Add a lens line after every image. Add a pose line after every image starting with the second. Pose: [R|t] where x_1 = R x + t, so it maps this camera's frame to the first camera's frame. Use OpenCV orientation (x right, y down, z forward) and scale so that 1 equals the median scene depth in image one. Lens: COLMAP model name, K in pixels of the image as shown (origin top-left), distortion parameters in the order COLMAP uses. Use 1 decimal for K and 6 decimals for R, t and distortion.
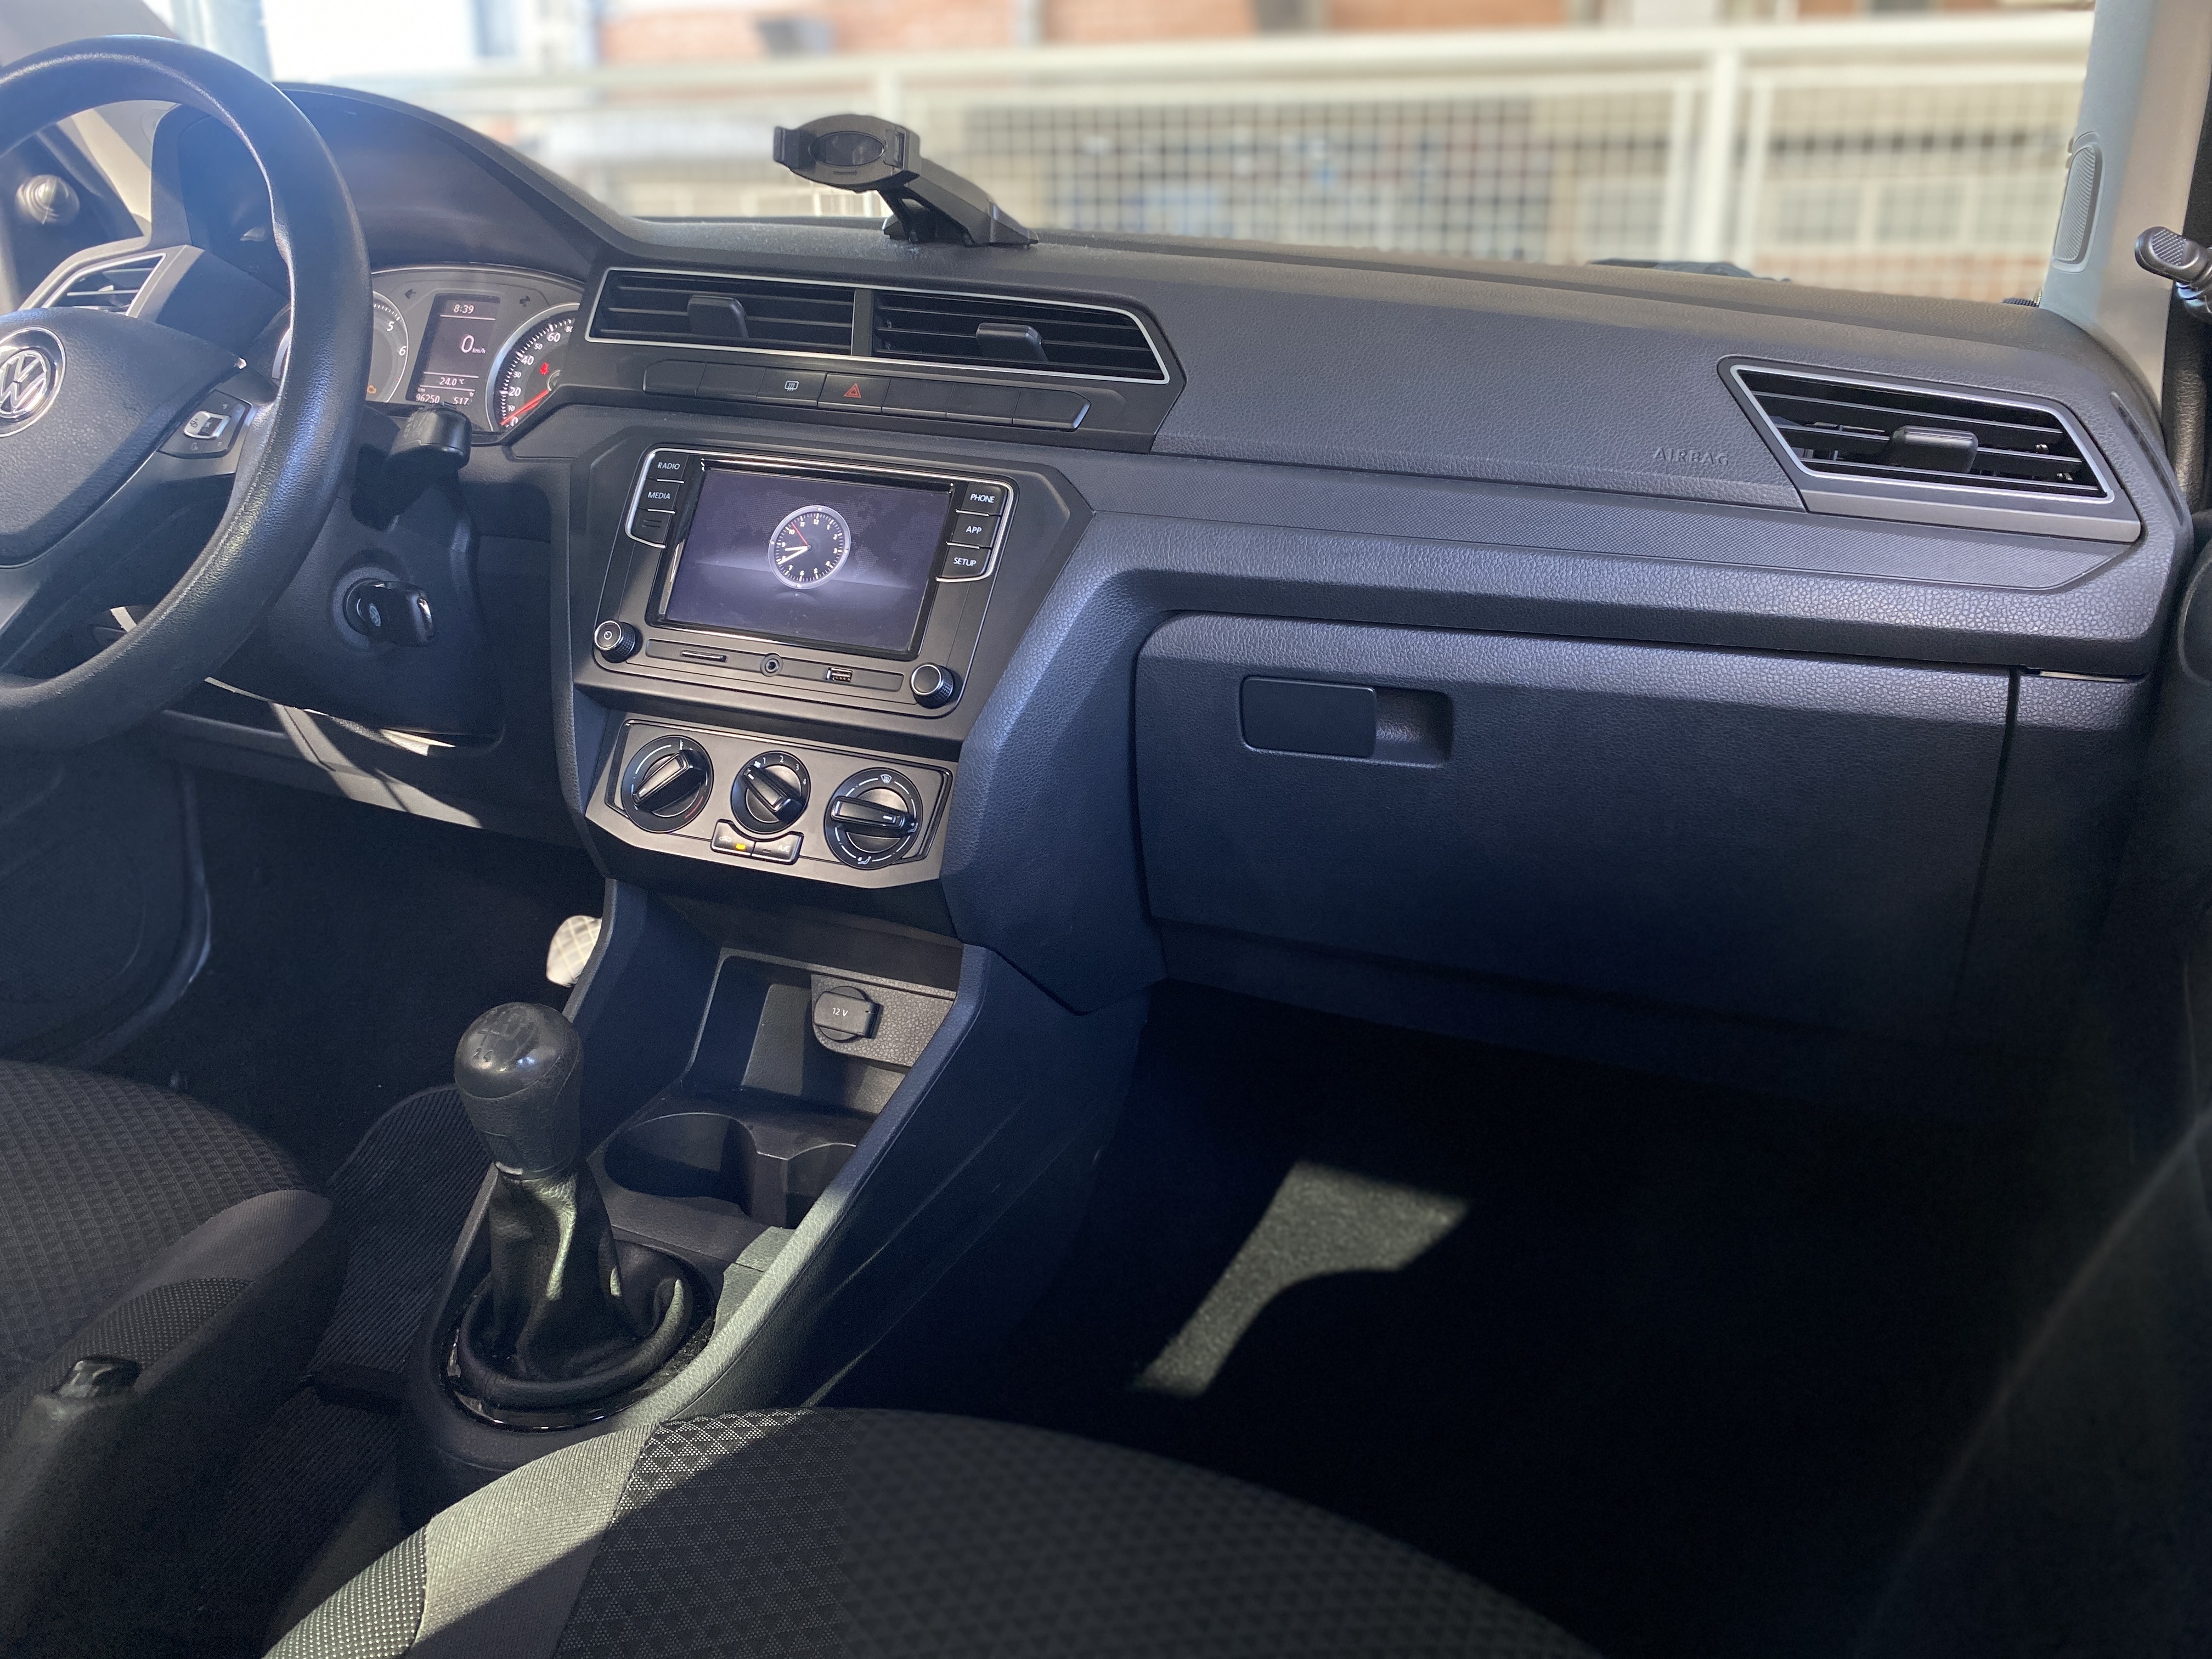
lens RADIAL K [[1716.8, 0, 1103.6], [0, 1716.8, 825.1], [0, 0, 1]] dist [0.043800, -0.074470]
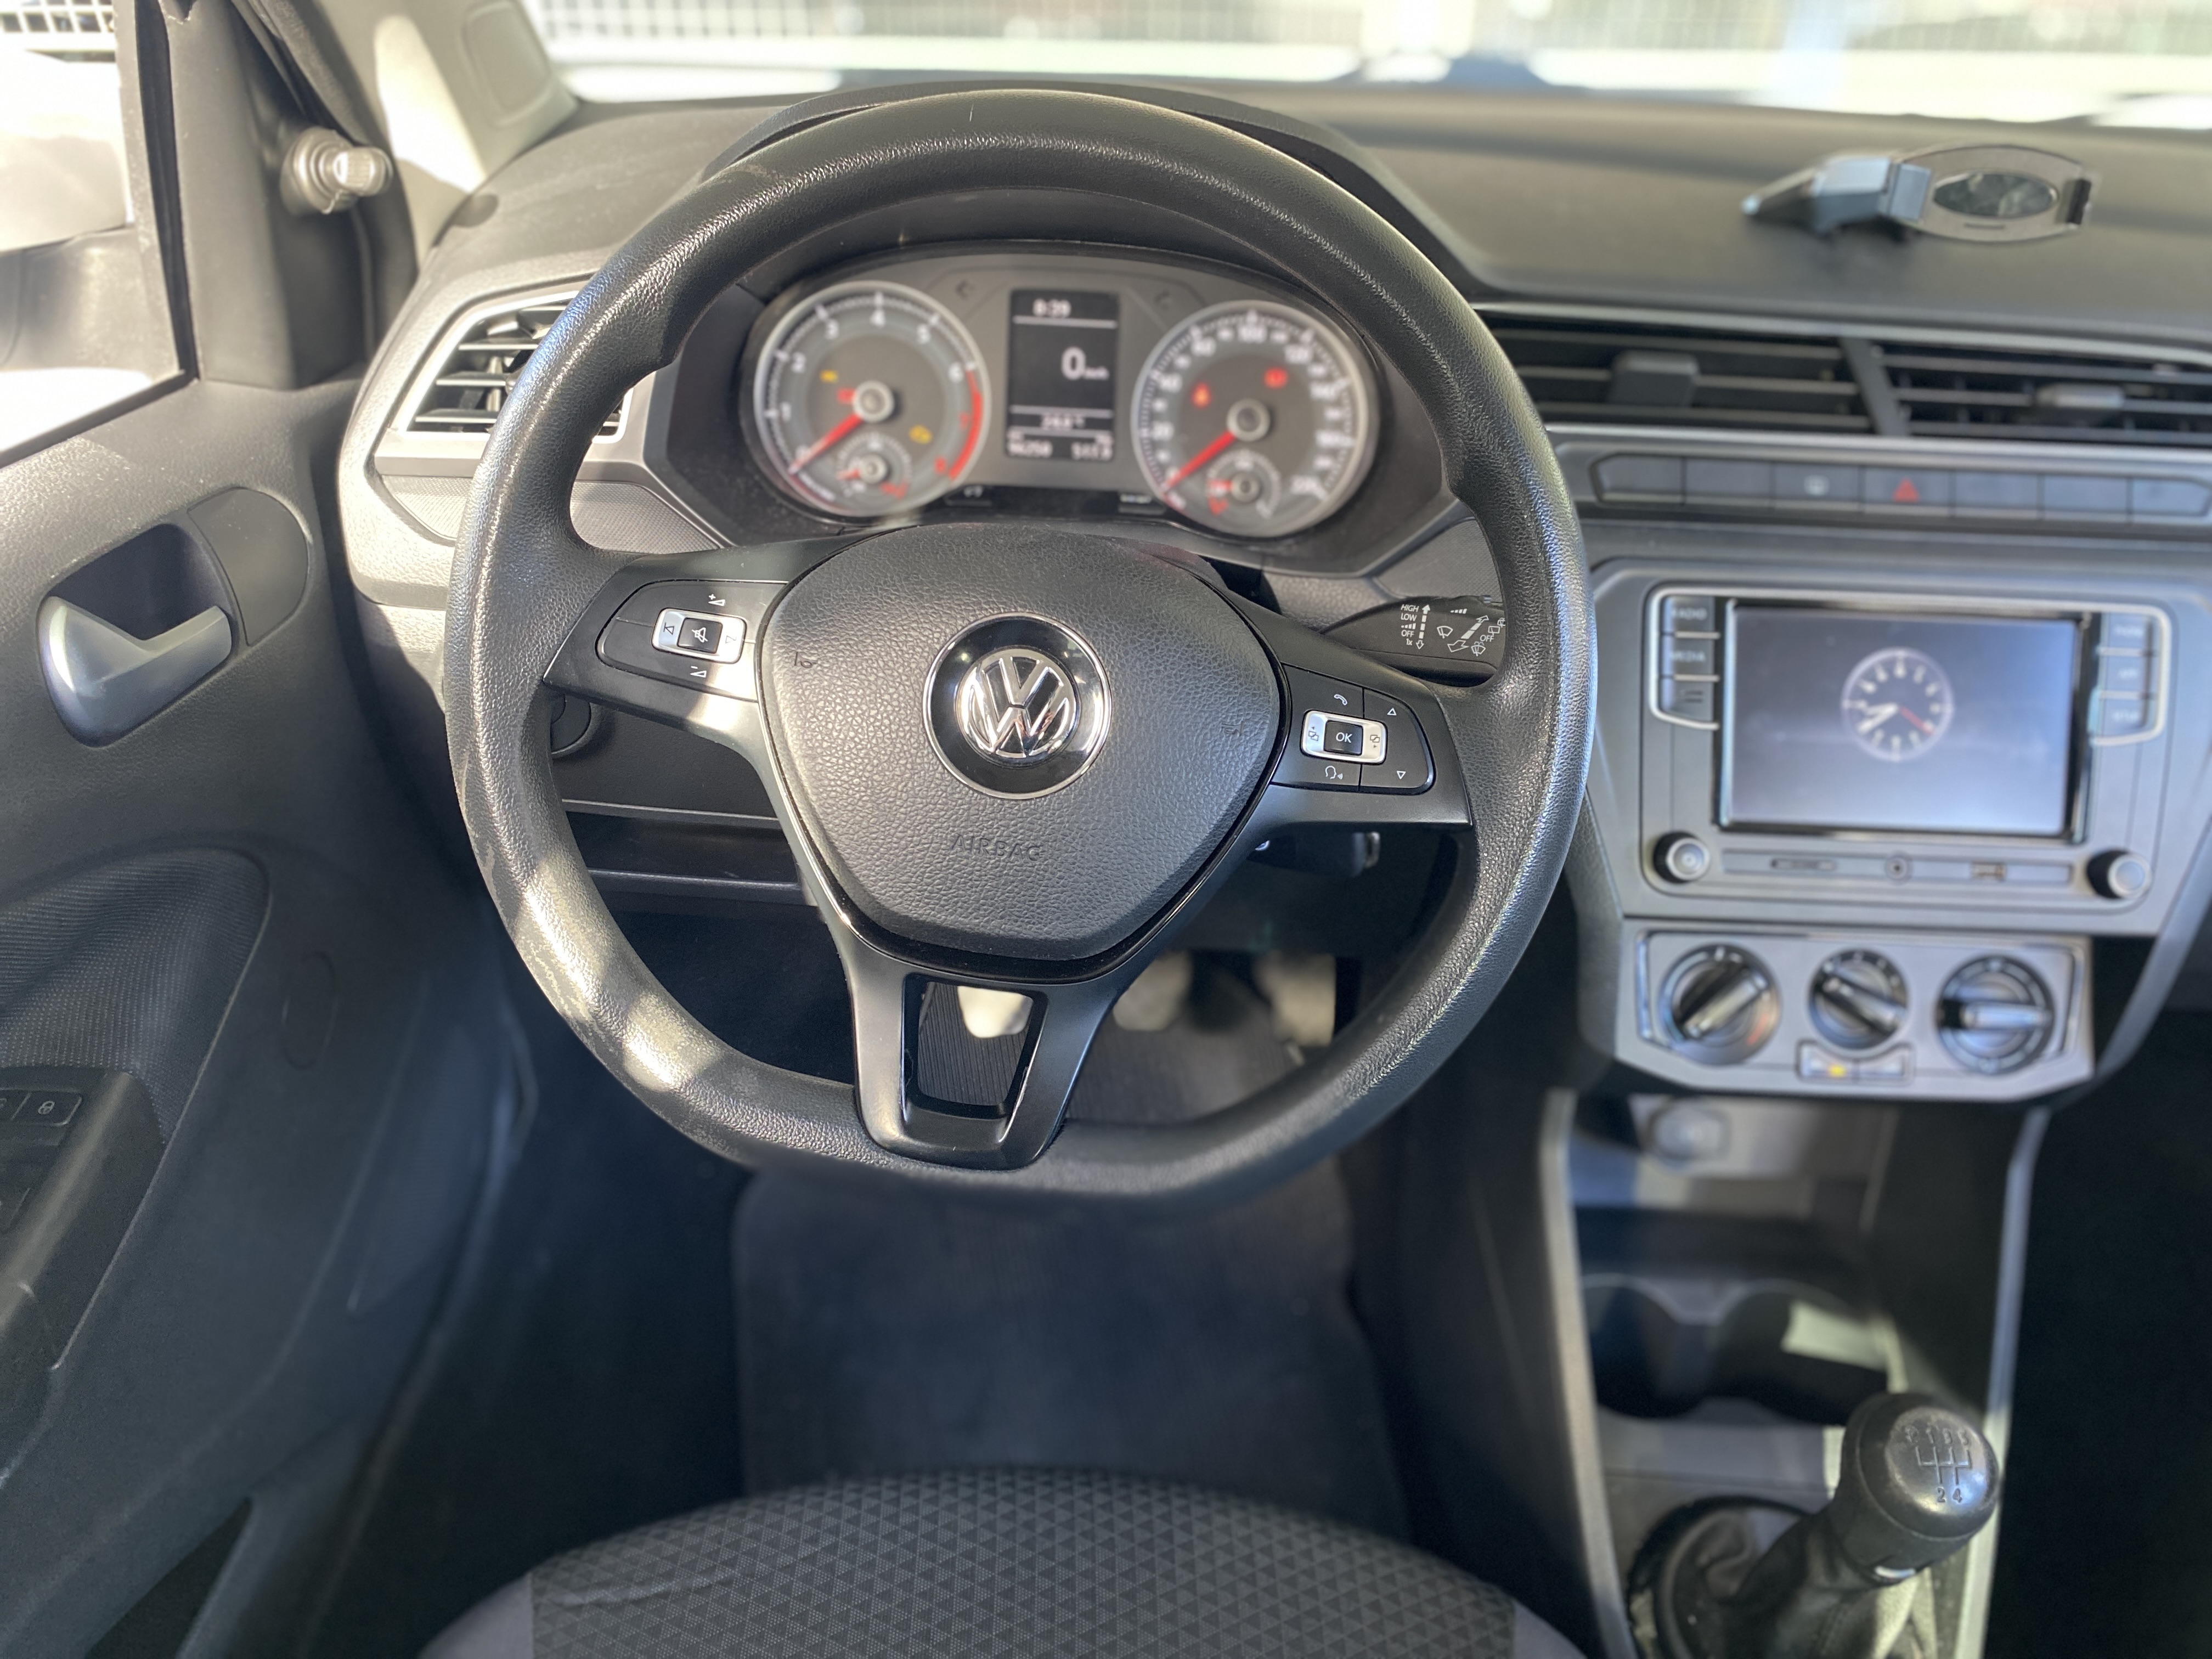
lens RADIAL K [[1687.3, 0, 1106.0], [0, 1687.3, 829.5], [0, 0, 1]] dist [0.104082, -0.199981]
pose [[0.937083, -0.195448, 0.289266, -0.764155], [0.108060, 0.950288, 0.292019, -0.382223], [-0.331961, -0.242388, 0.911619, 0.386022]]
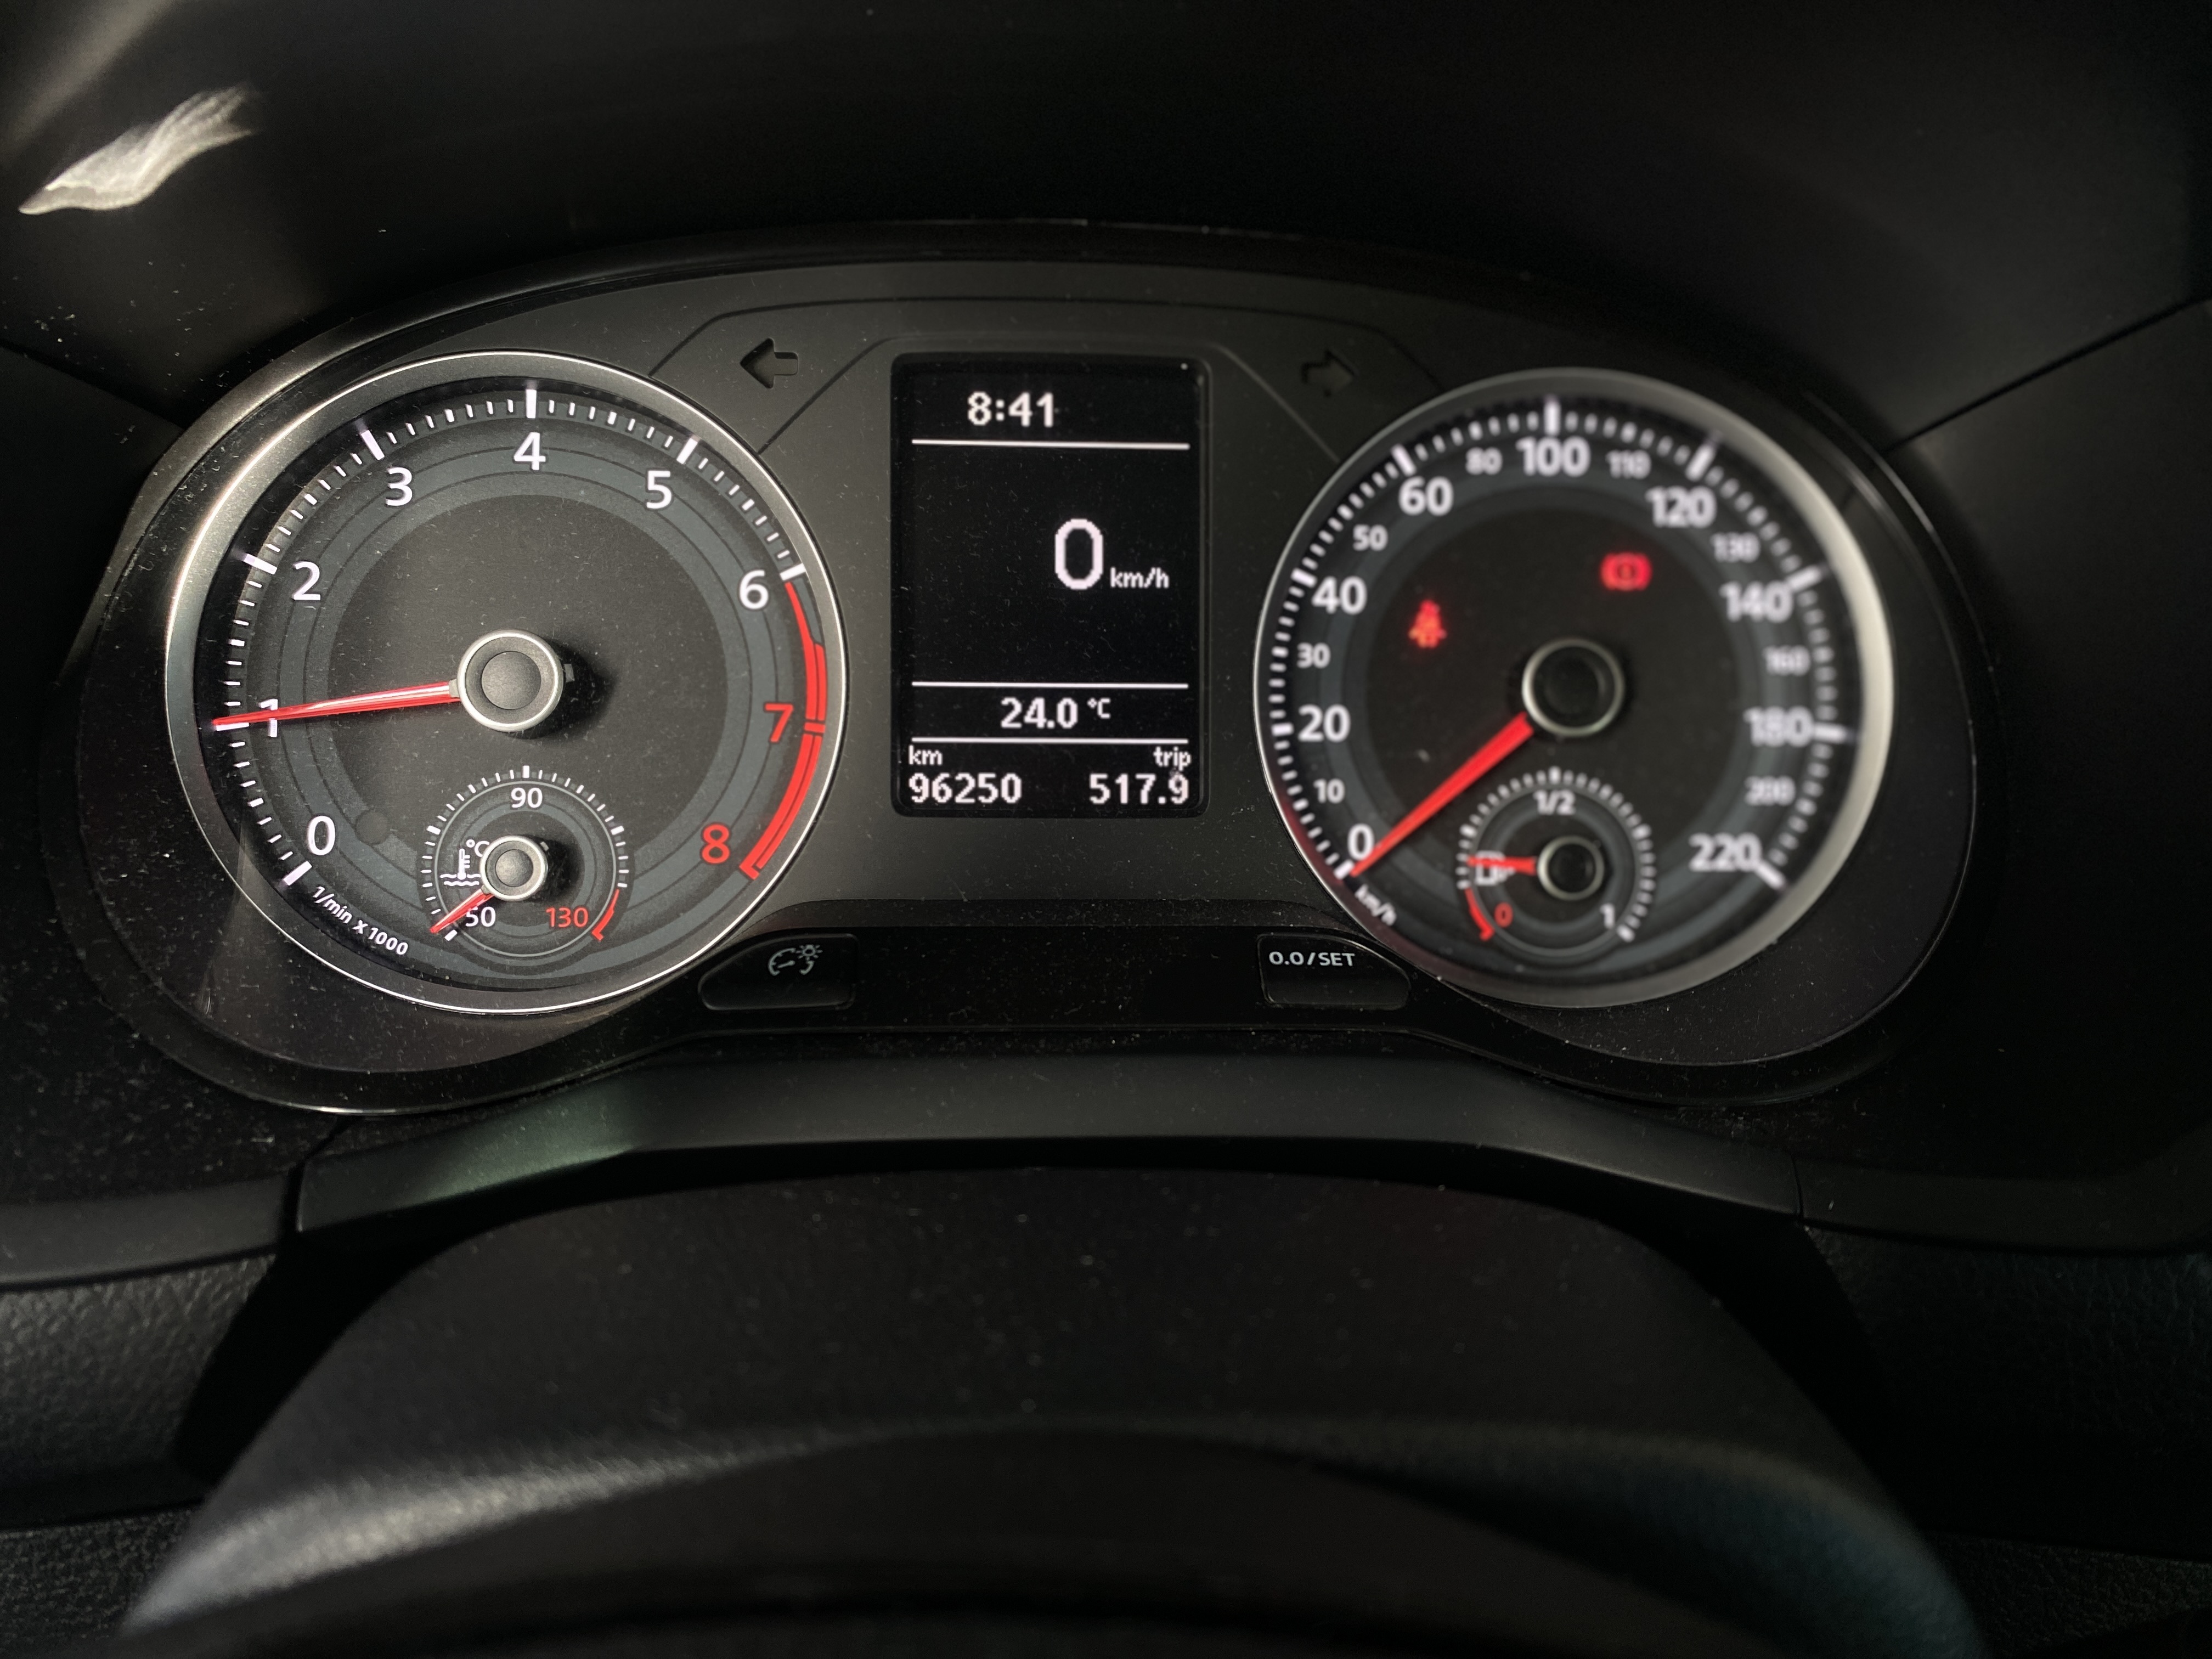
lens RADIAL K [[1687.3, 0, 1106.0], [0, 1687.3, 829.5], [0, 0, 1]] dist [0.104082, -0.199981]
pose [[0.913458, -0.203825, 0.352206, -0.590775], [0.141506, 0.970603, 0.194697, -0.367022], [-0.381536, -0.128009, 0.915447, 0.969703]]
